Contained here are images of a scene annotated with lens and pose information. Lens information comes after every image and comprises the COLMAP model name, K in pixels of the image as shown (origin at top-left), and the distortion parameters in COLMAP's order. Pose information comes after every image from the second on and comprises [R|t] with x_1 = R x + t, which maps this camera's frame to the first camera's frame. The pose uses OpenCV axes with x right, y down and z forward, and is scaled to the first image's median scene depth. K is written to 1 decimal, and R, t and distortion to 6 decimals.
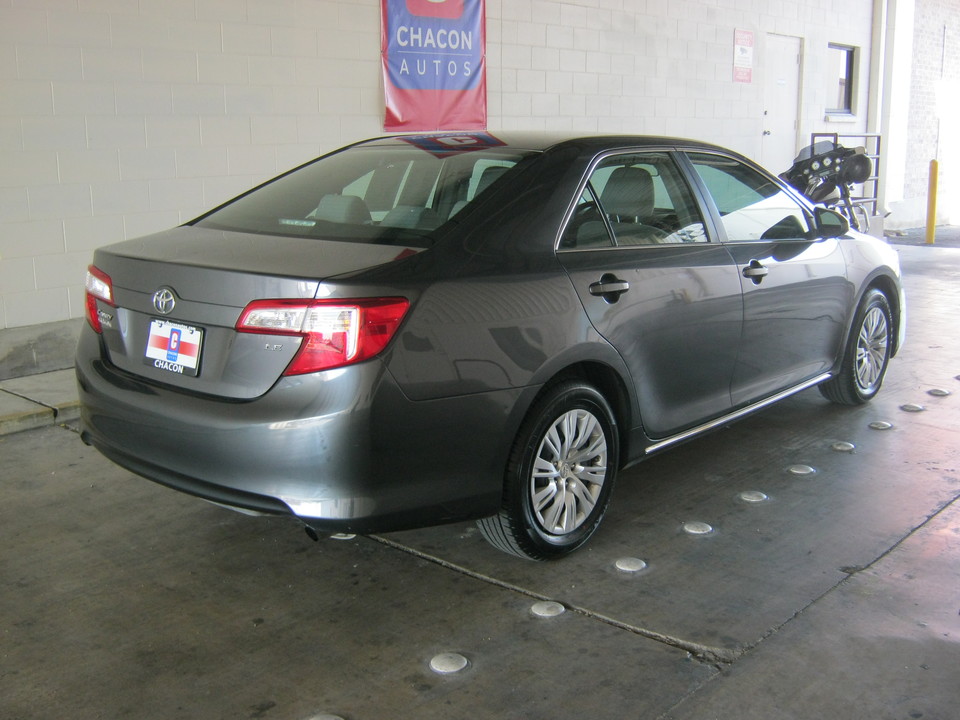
lens RADIAL K [[1132.5, 0, 480.0], [0, 1132.5, 360.0], [0, 0, 1]] dist [-0.084744, 0.044061]
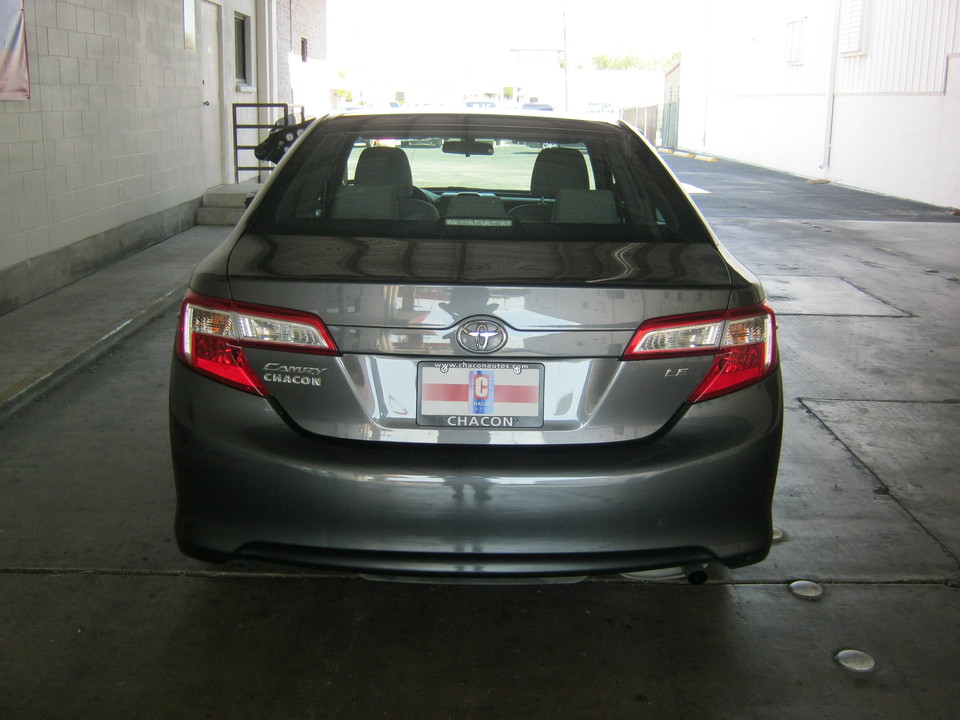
lens RADIAL K [[1132.5, 0, 480.0], [0, 1132.5, 360.0], [0, 0, 1]] dist [-0.084744, 0.044061]
pose [[0.726296, -0.138626, 0.673258, -0.670103], [0.118883, 0.990026, 0.075601, -0.079230], [-0.677023, 0.025130, 0.735533, 0.376343]]
